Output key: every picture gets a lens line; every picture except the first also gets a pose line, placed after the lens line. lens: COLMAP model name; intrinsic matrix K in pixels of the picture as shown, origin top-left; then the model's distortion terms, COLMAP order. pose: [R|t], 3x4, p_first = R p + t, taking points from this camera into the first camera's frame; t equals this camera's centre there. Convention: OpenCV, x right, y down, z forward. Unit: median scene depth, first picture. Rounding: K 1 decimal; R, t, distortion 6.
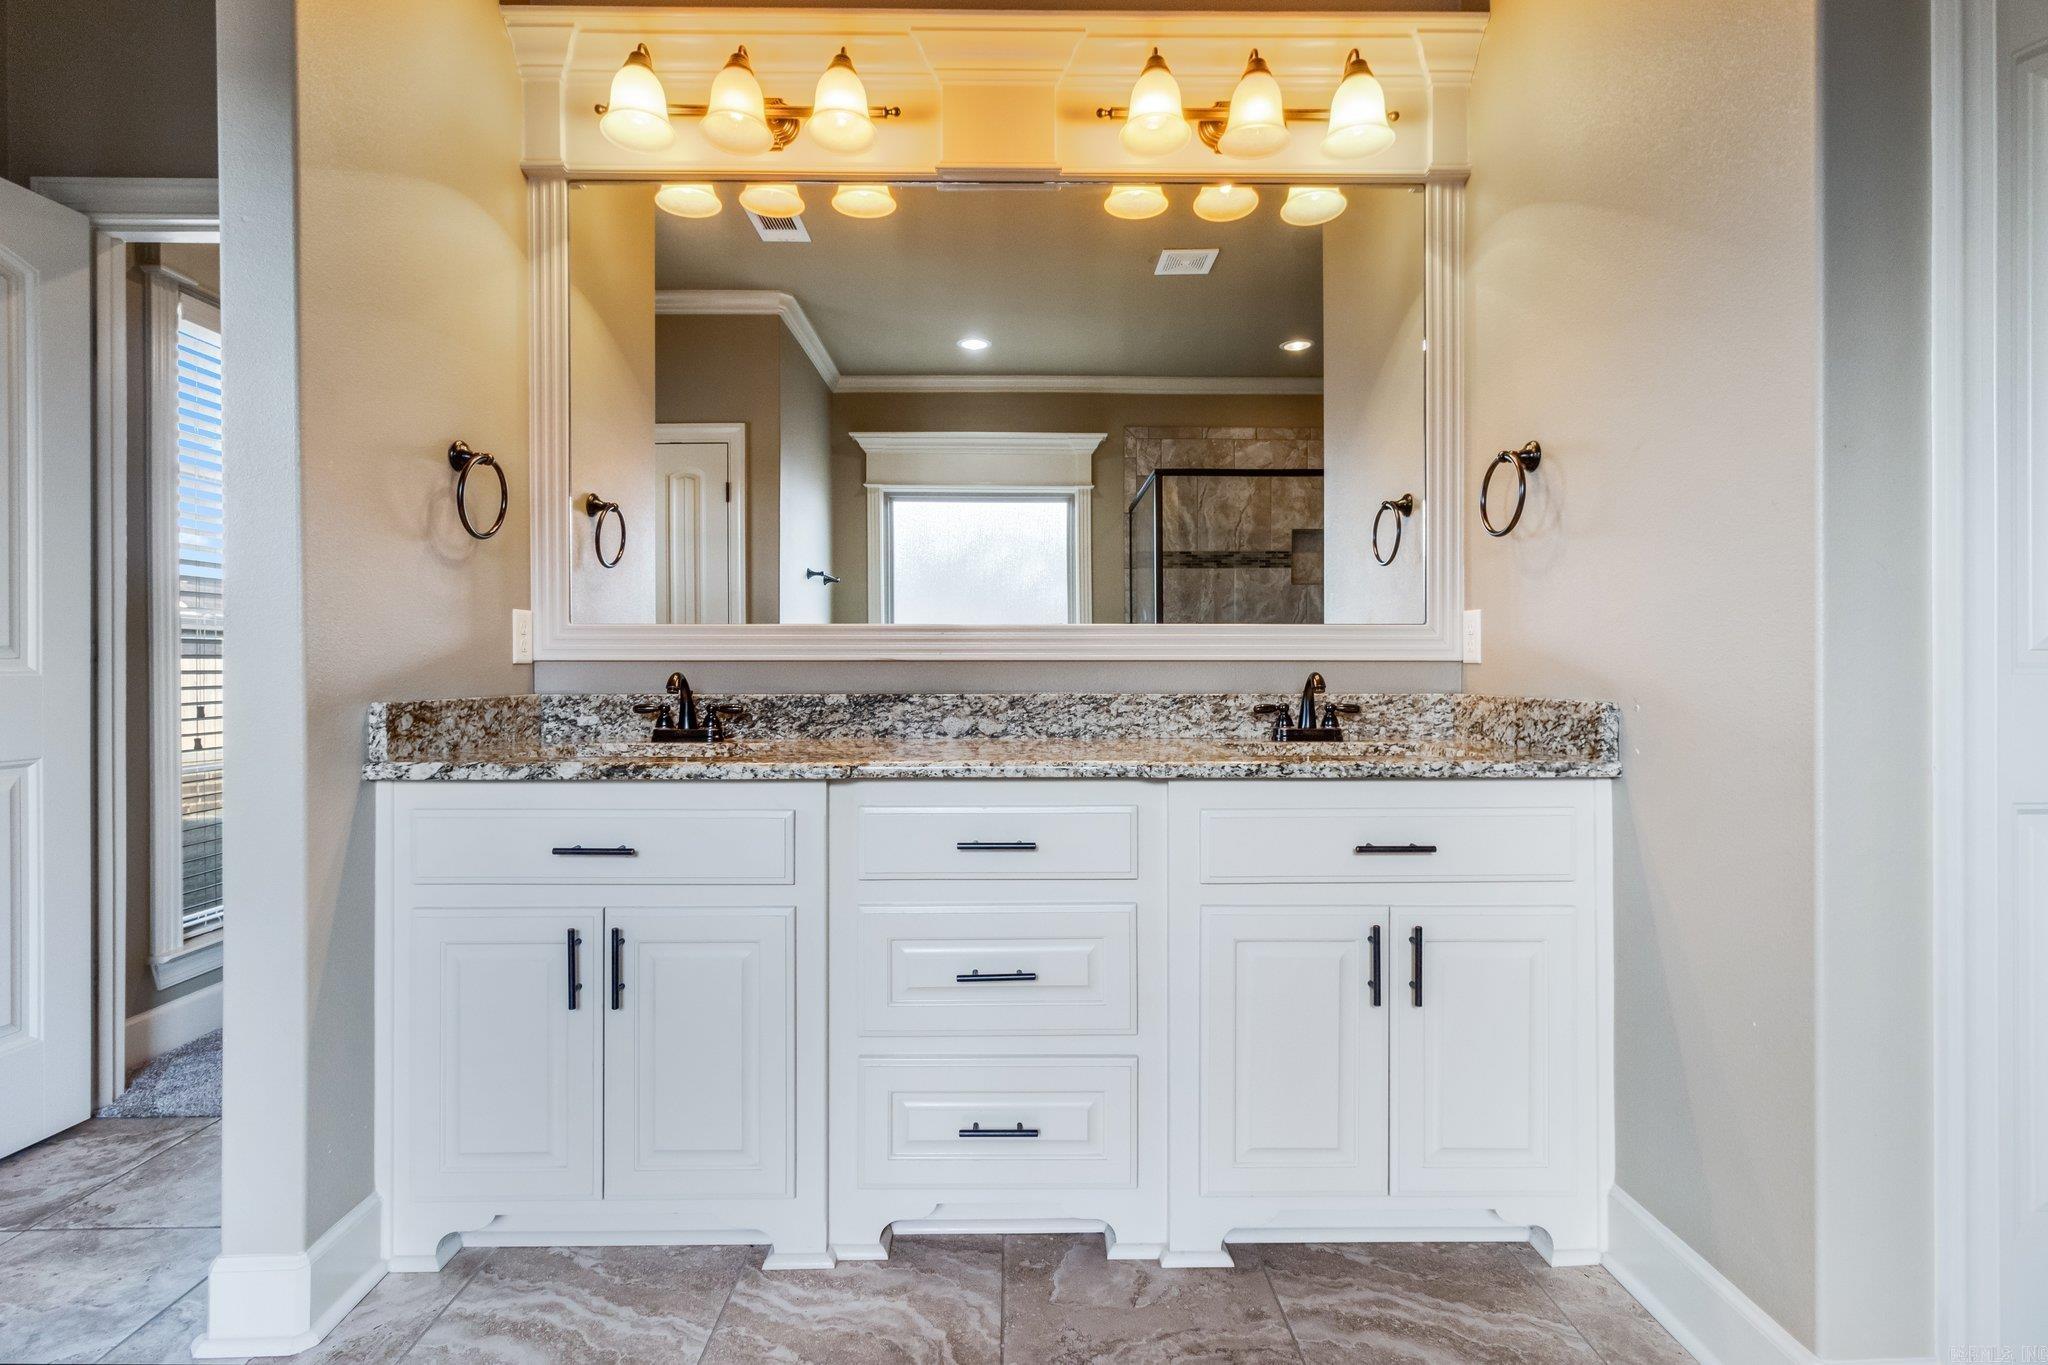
lens RADIAL K [[956.6, 0, 1023.0], [0, 956.6, 659.3], [0, 0, 1]] dist [0.000347, -0.000316]
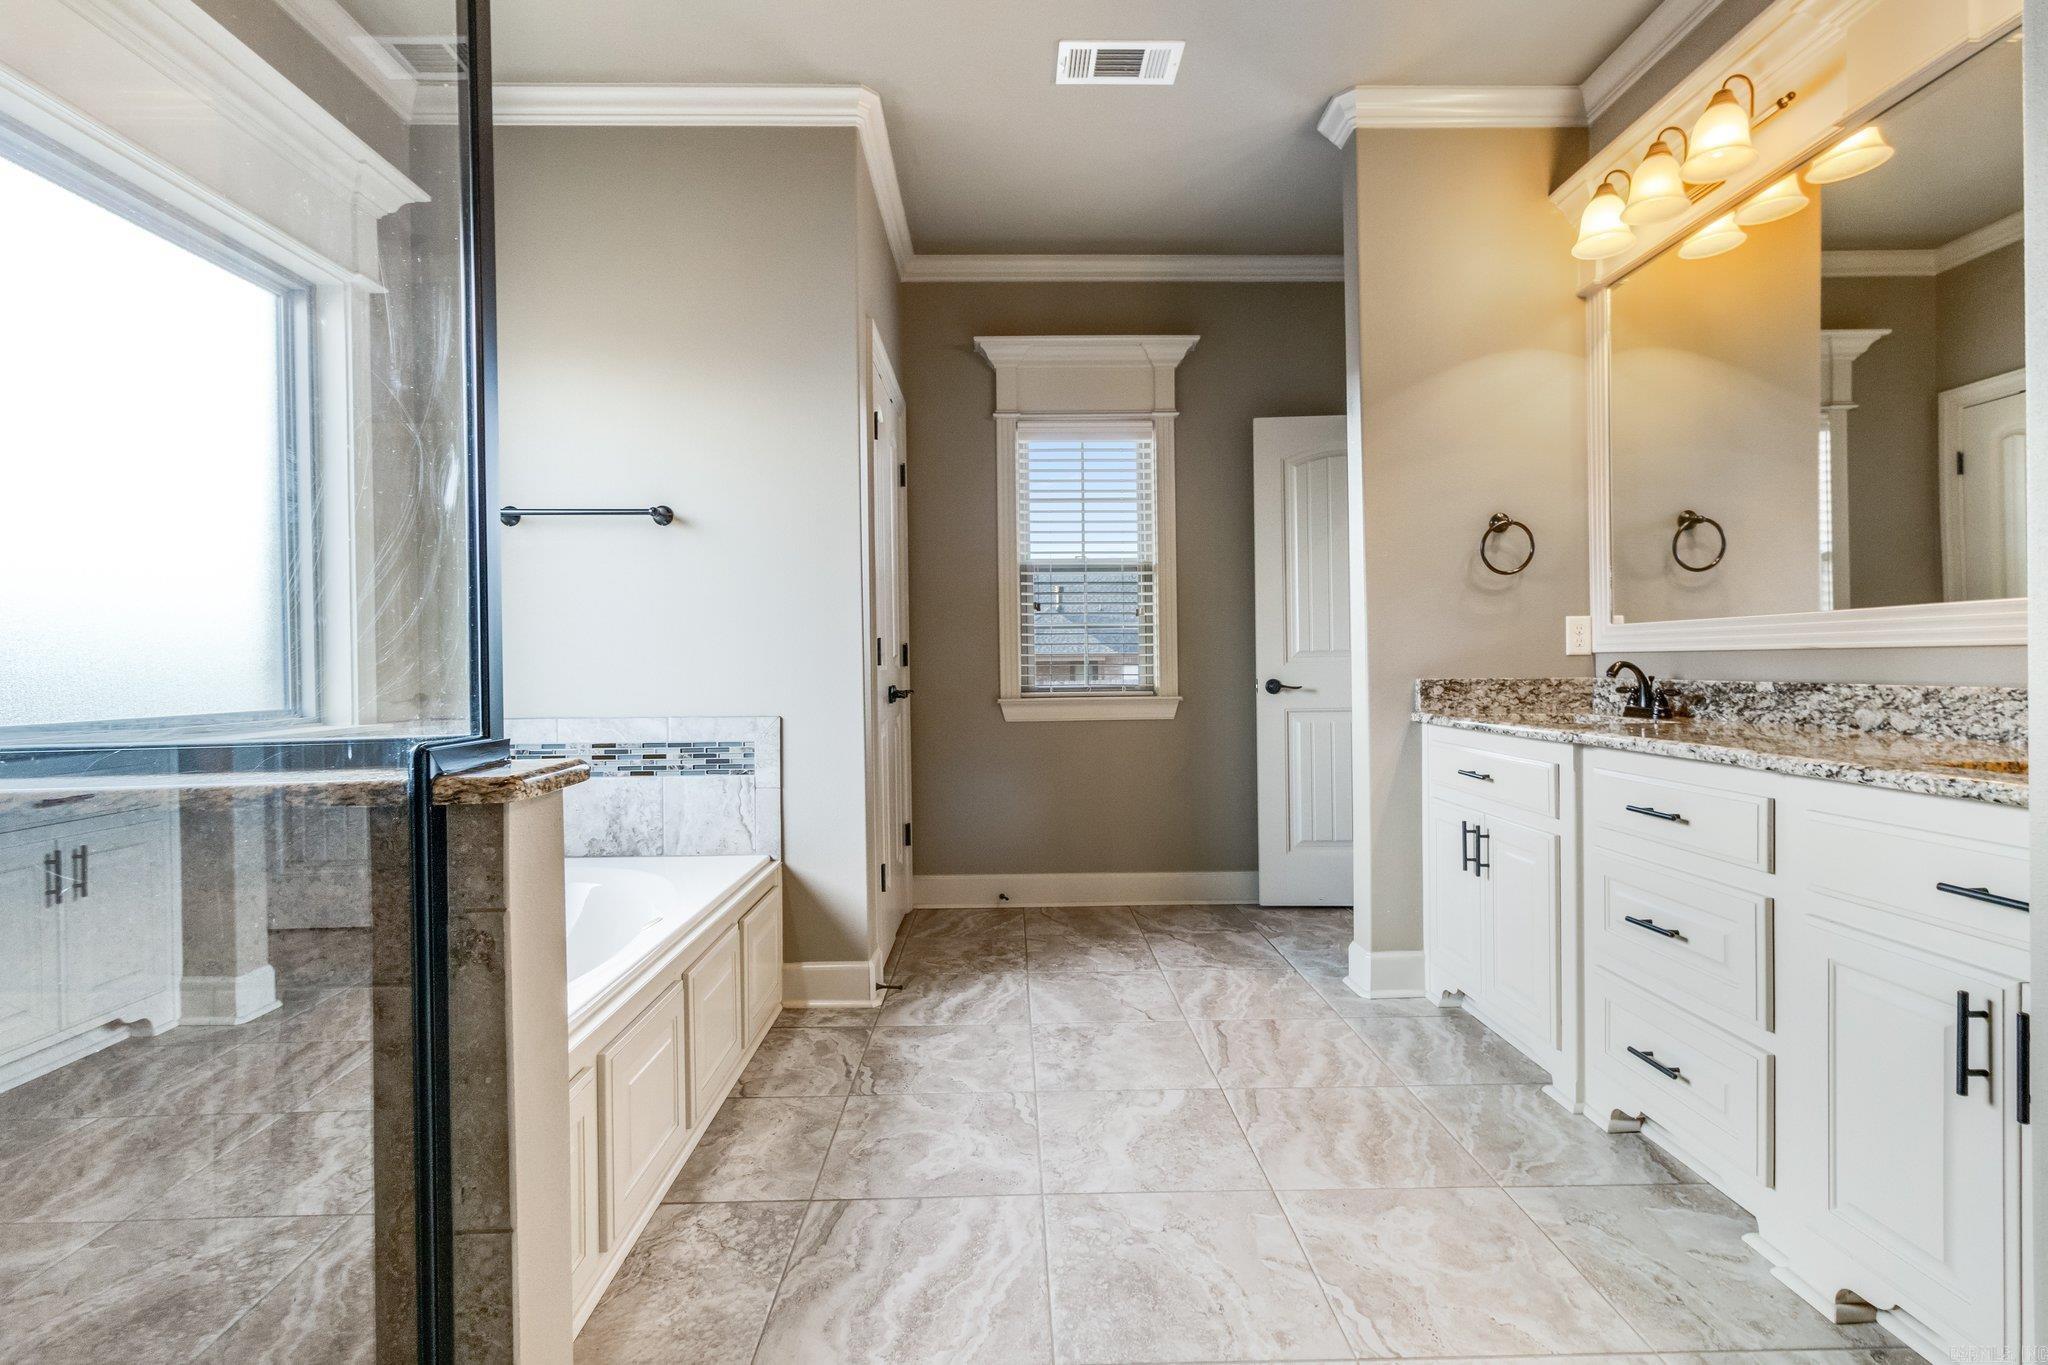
lens RADIAL K [[956.6, 0, 1023.0], [0, 956.6, 659.3], [0, 0, 1]] dist [0.000347, -0.000316]
pose [[0.008790, -0.004044, -0.999953, 0.841556], [0.016593, 0.999855, -0.003898, 0.002580], [0.999824, -0.016558, 0.008856, 0.182521]]
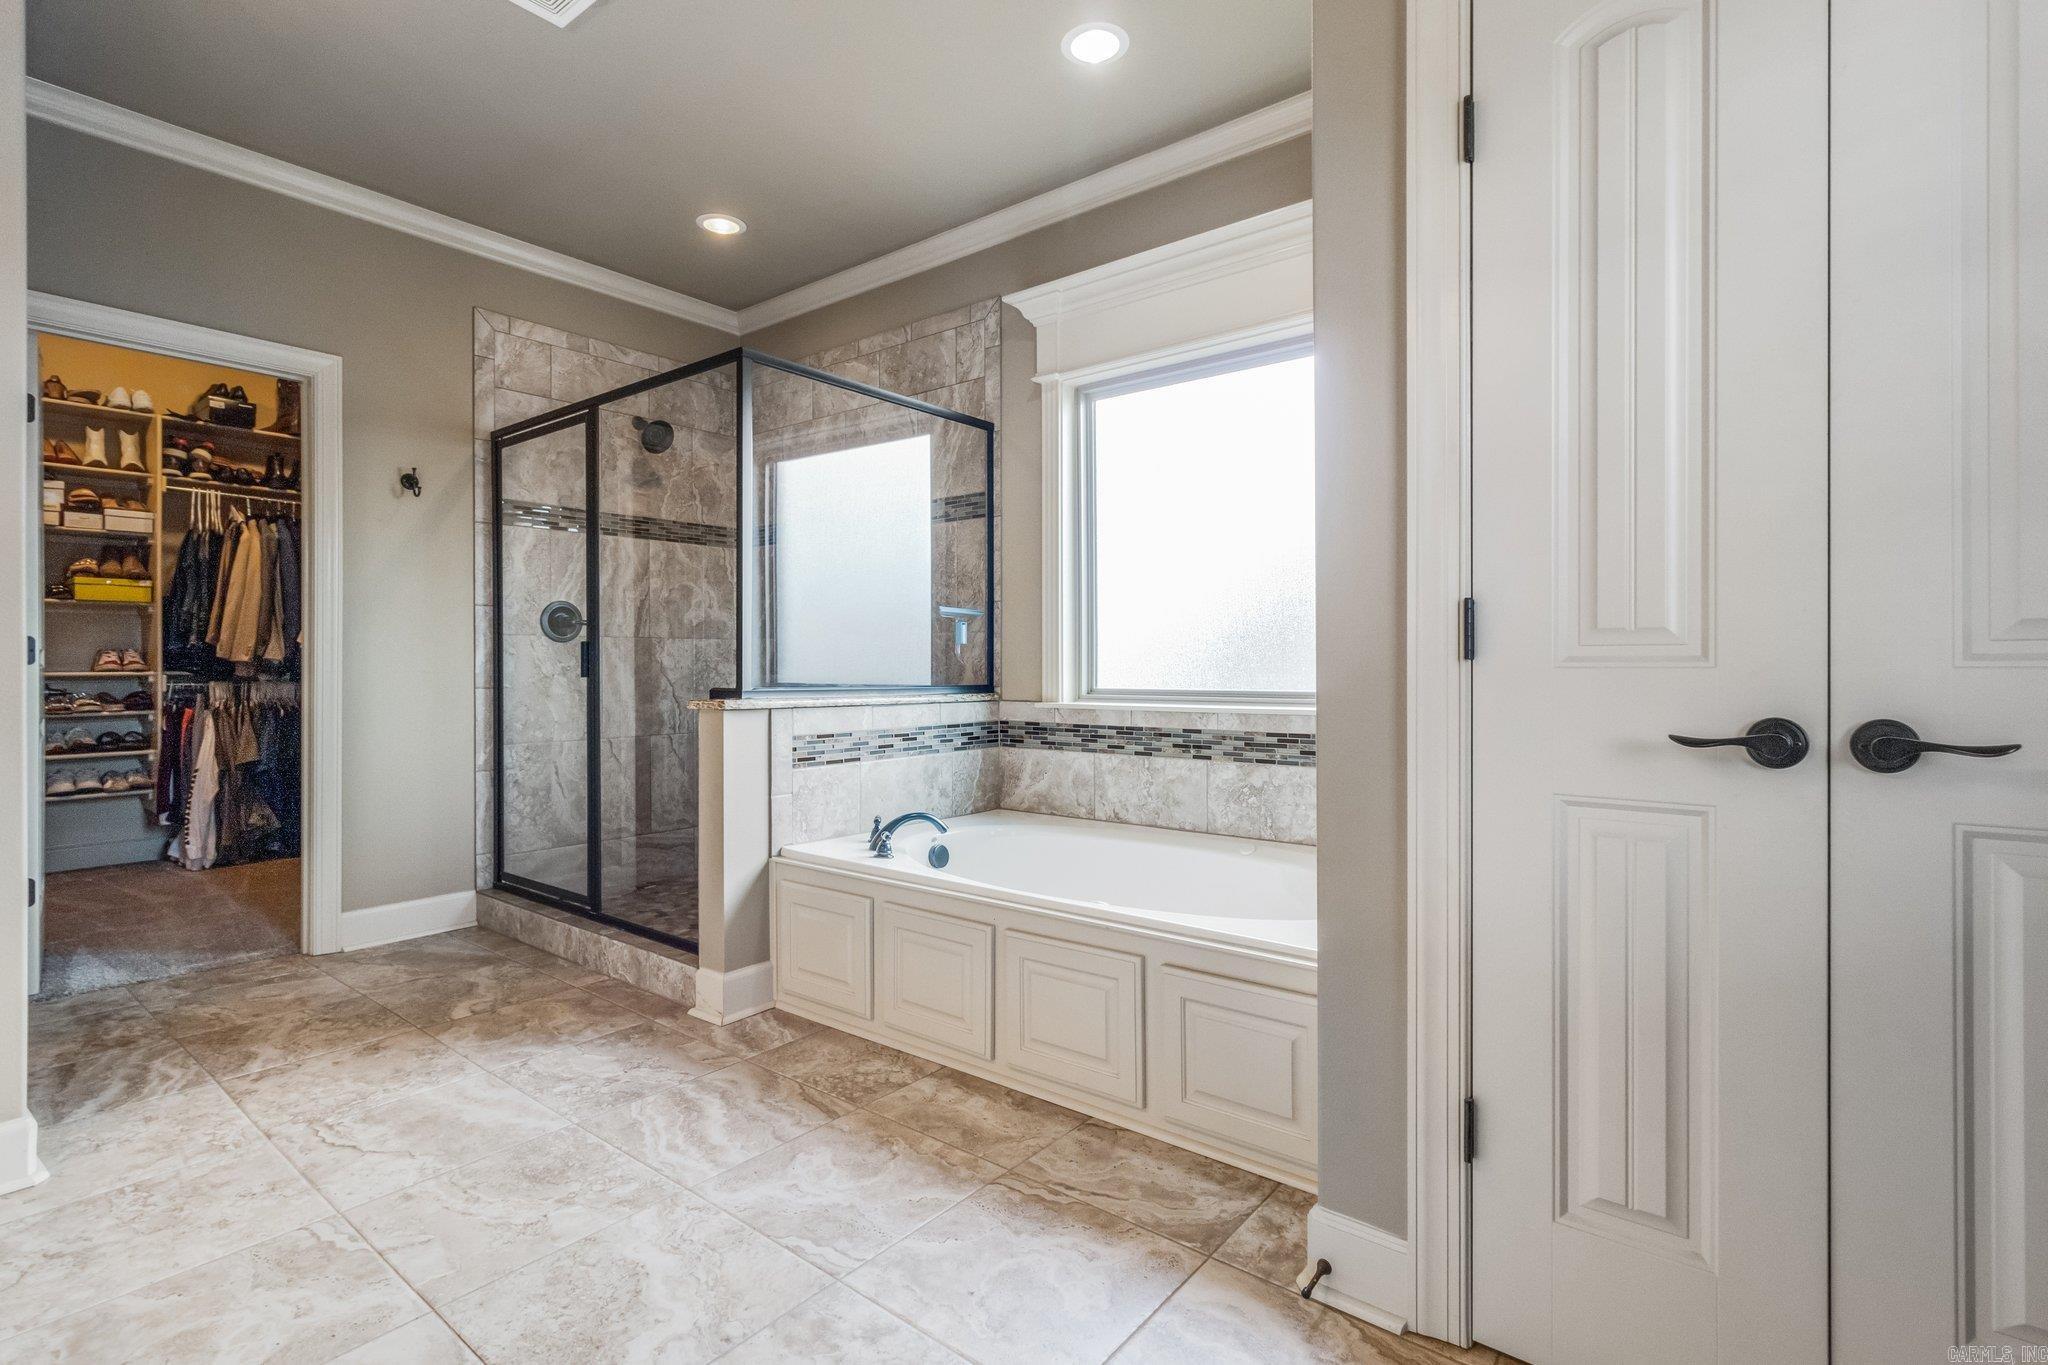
lens RADIAL K [[962.2, 0, 1023.5], [0, 962.2, 656.5], [0, 0, 1]] dist [-0.000272, -0.000149]
pose [[-0.775872, 0.009331, 0.630821, -0.799822], [0.001229, 0.999911, -0.013280, 0.009301], [-0.630889, -0.009528, -0.775814, 0.684996]]
